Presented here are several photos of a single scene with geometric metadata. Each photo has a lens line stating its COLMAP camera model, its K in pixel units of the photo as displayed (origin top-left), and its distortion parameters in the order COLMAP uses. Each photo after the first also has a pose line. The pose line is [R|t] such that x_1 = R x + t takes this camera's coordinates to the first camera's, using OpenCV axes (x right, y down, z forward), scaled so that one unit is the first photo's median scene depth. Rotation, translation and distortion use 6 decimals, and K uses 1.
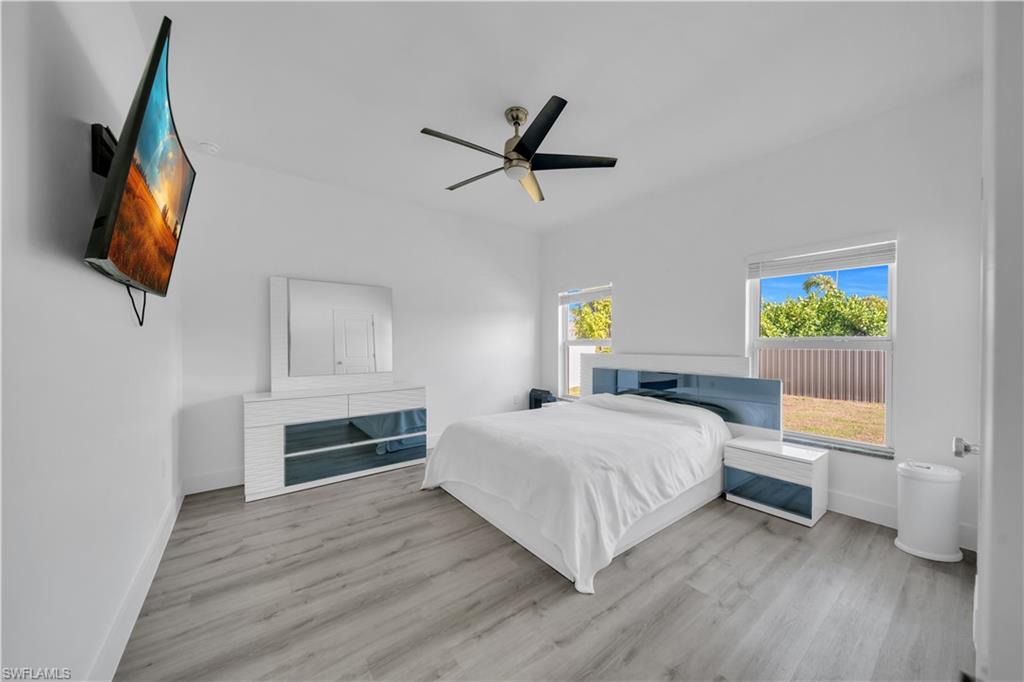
lens RADIAL K [[353.4, 0, 511.8], [0, 353.4, 346.1], [0, 0, 1]] dist [0.000408, -0.000855]
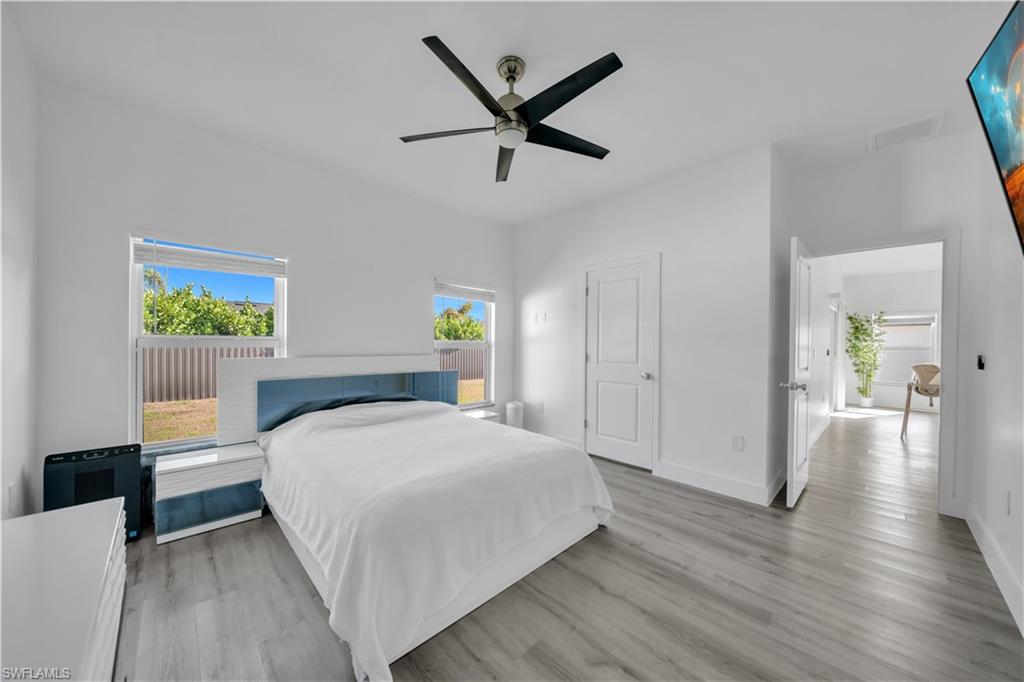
lens RADIAL K [[353.4, 0, 511.8], [0, 353.4, 346.1], [0, 0, 1]] dist [0.000408, -0.000855]
pose [[-0.120409, -0.000685, 0.992724, -0.706575], [-0.003851, 0.999993, 0.000223, -0.004375], [-0.992717, -0.003796, -0.120411, 0.960343]]
